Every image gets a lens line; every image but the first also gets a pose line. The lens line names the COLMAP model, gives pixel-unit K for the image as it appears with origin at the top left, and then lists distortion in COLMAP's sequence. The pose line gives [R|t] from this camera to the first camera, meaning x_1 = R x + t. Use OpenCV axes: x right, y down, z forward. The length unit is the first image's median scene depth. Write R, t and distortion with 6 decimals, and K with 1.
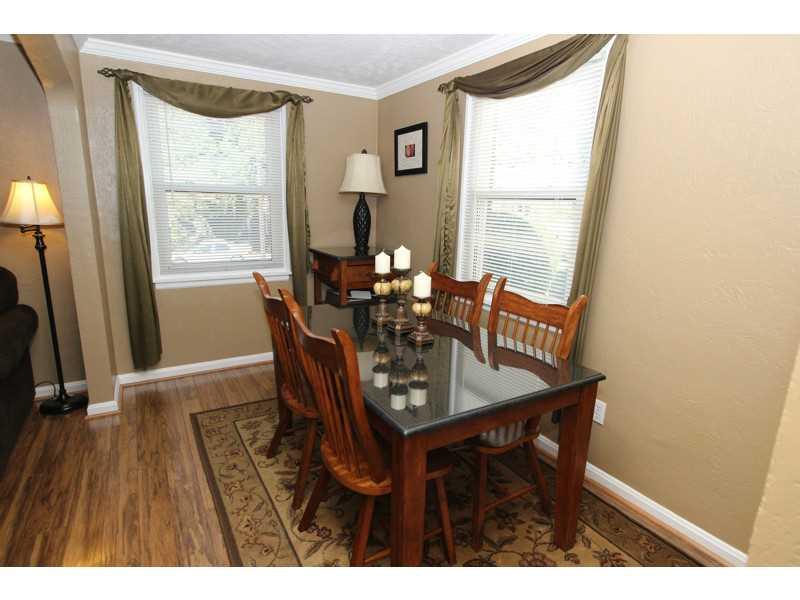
lens RADIAL K [[437.1, 0, 400.7], [0, 437.1, 301.1], [0, 0, 1]] dist [-0.008845, 0.003775]
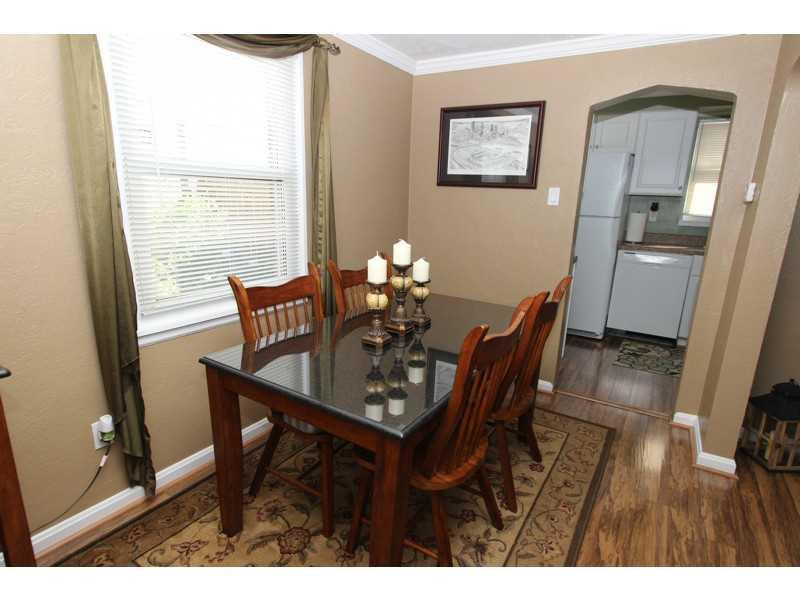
lens RADIAL K [[437.1, 0, 402.8], [0, 437.1, 303.9], [0, 0, 1]] dist [-0.008845, 0.003775]
pose [[-0.456908, -0.267922, 0.848206, -0.806056], [0.160084, 0.913224, 0.374693, -0.345735], [-0.874990, 0.306985, -0.374370, 1.375207]]
